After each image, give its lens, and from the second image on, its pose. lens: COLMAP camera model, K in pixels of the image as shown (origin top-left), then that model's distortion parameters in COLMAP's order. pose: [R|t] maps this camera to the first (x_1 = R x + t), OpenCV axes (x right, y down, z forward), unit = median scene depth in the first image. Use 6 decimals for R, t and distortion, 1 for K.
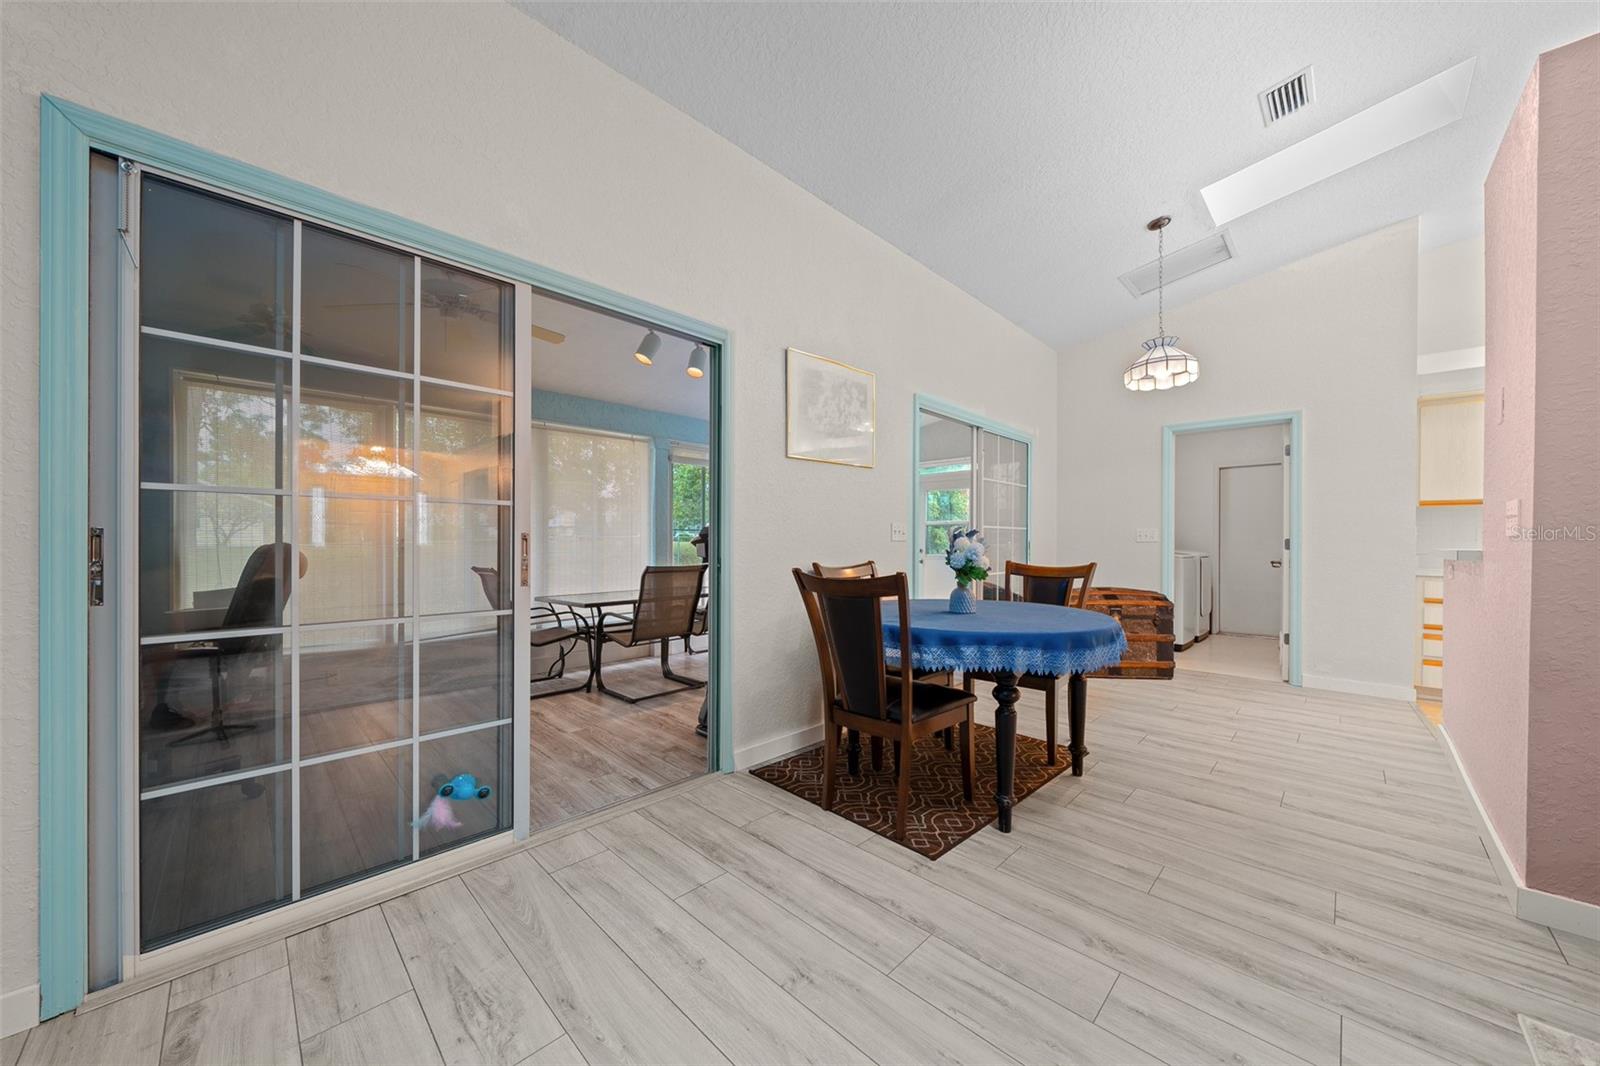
lens RADIAL K [[555.0, 0, 795.6], [0, 555.0, 543.5], [0, 0, 1]] dist [0.000371, 0.000168]
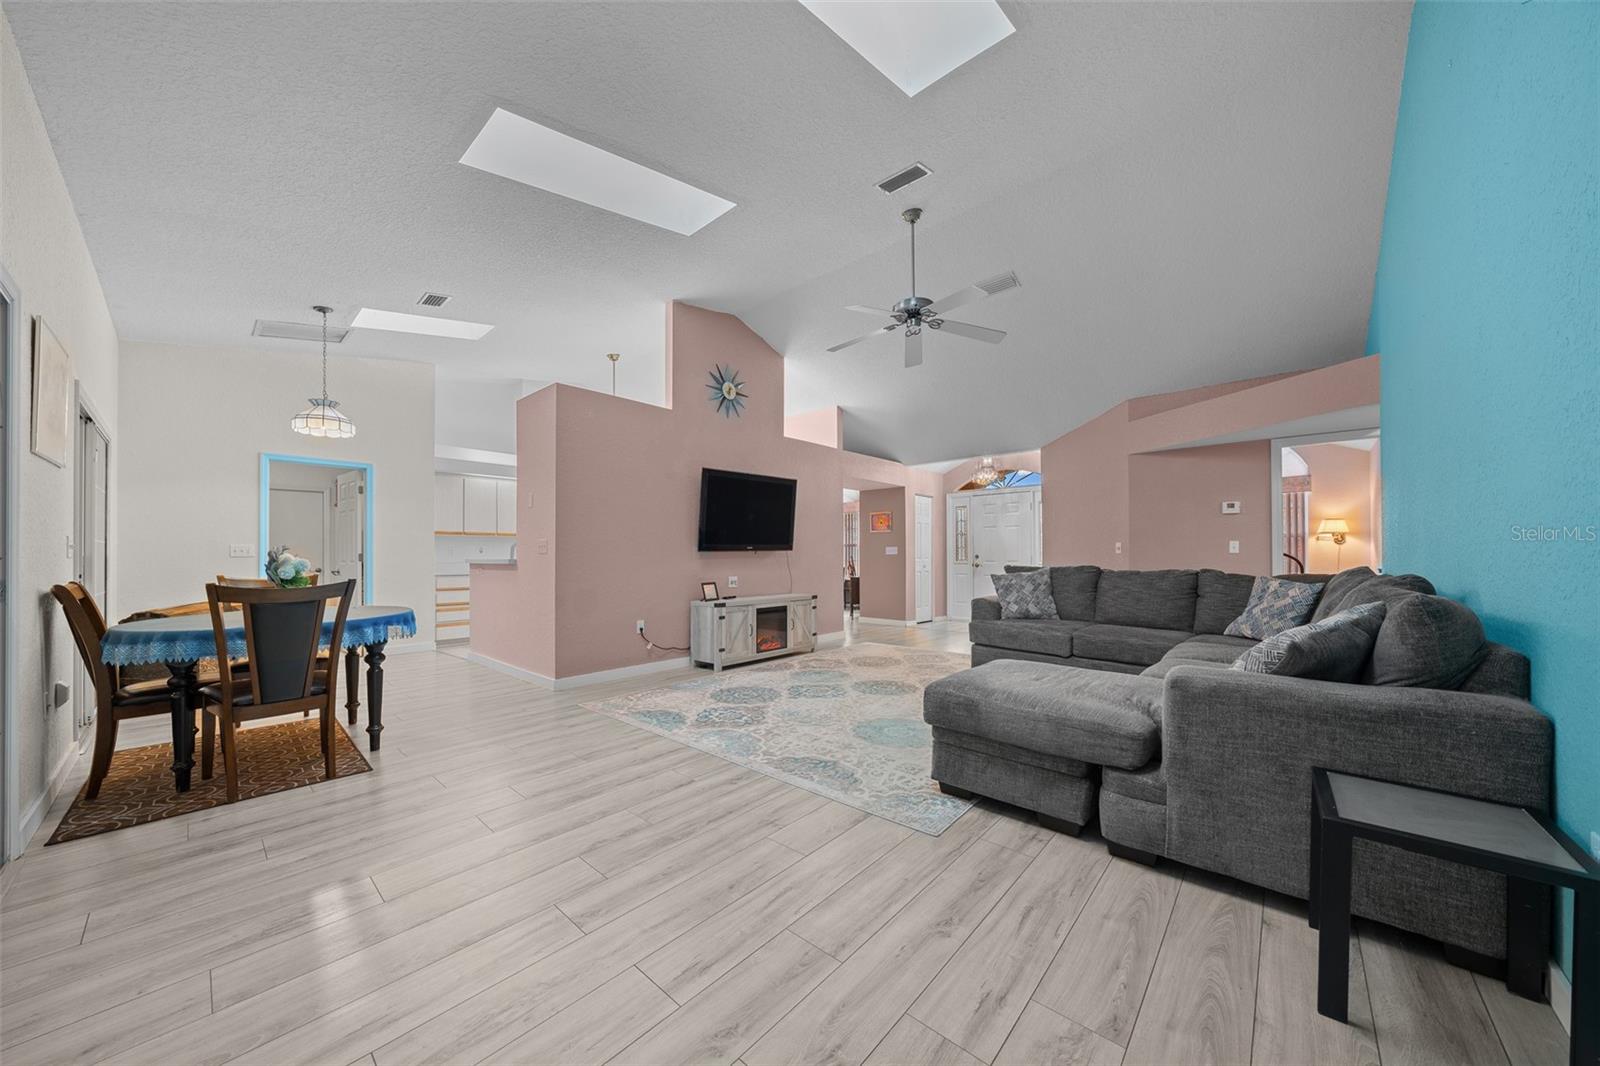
lens RADIAL K [[565.6, 0, 802.8], [0, 565.6, 550.6], [0, 0, 1]] dist [-0.006958, -0.000070]
pose [[-0.046055, 0.002793, 0.998935, -0.902119], [0.008242, 0.999963, -0.002416, -0.006462], [-0.998905, 0.008122, -0.046076, -0.065149]]
